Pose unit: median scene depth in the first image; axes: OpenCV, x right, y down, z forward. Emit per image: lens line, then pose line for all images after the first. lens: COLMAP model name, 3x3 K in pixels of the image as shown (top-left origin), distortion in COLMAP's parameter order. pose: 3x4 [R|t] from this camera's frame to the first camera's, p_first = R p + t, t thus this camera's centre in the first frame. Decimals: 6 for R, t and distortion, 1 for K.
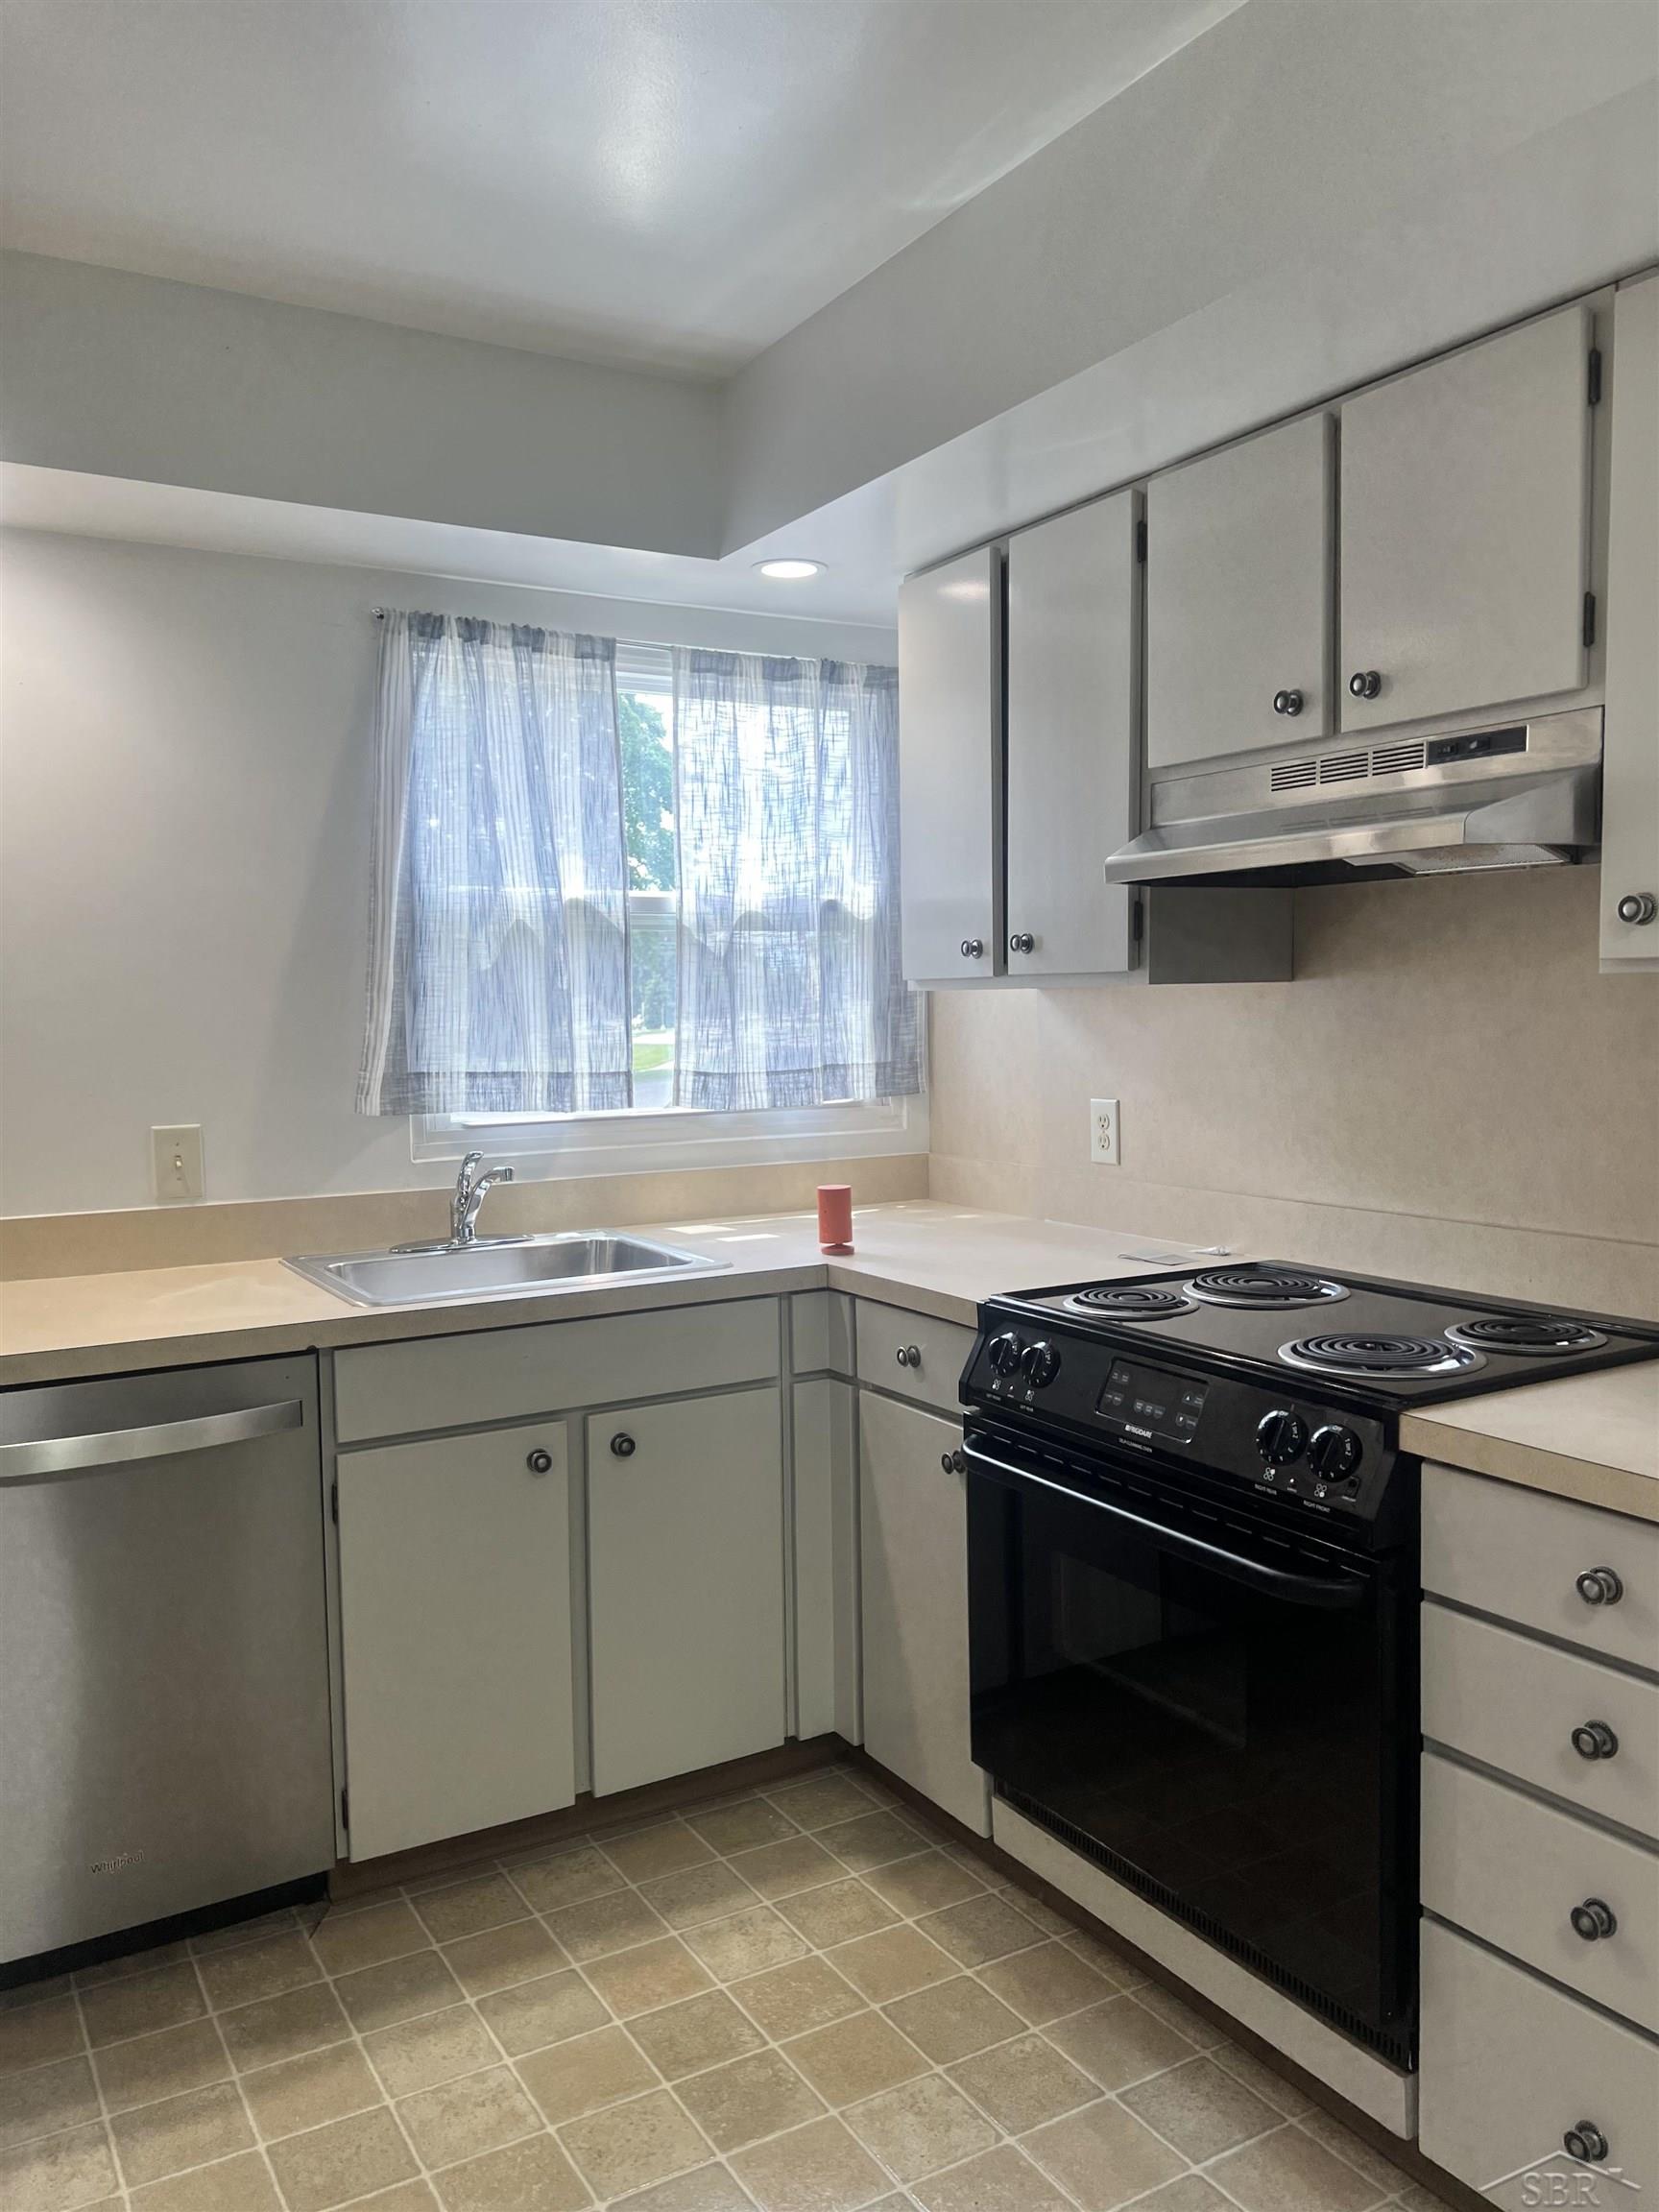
lens RADIAL K [[1677.6, 0, 824.3], [0, 1677.6, 1111.1], [0, 0, 1]] dist [0.110759, -0.011894]
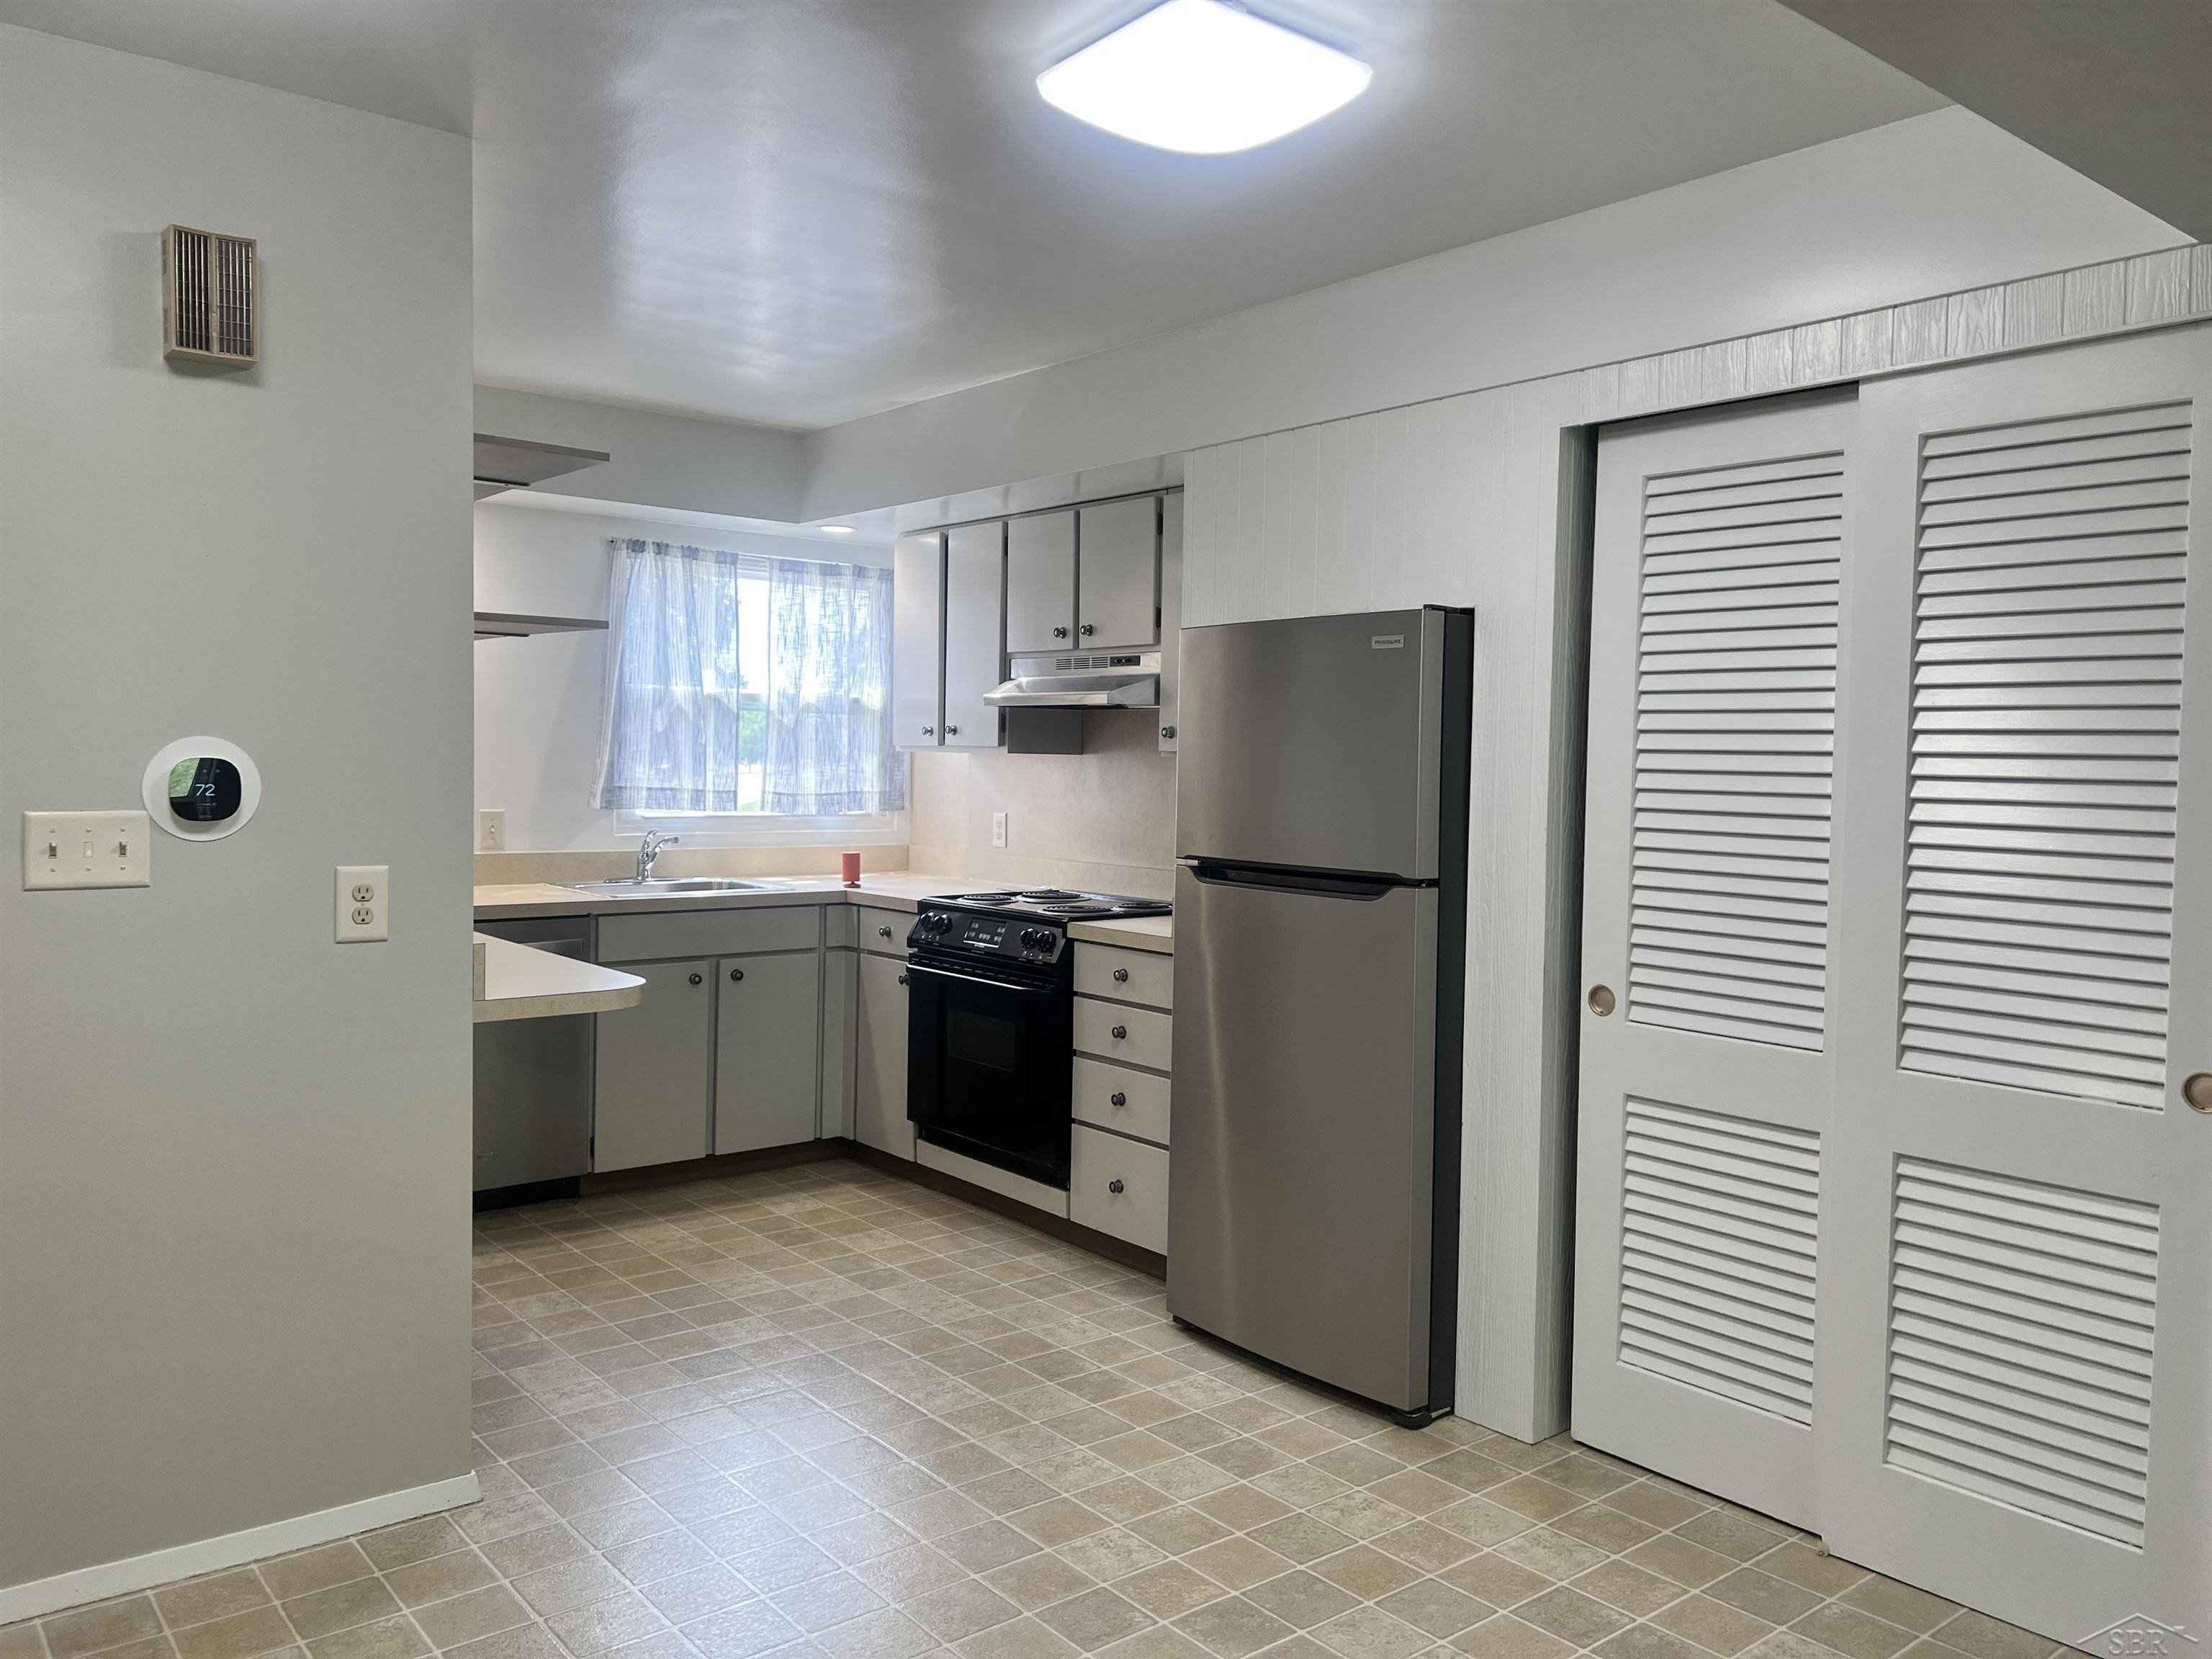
lens RADIAL K [[1677.6, 0, 1125.2], [0, 1677.6, 810.2], [0, 0, 1]] dist [0.110759, -0.011894]
pose [[0.987032, 0.030777, 0.157543, 0.011012], [-0.025274, 0.999002, -0.036817, 0.063080], [-0.158519, 0.032358, 0.986826, -0.990429]]
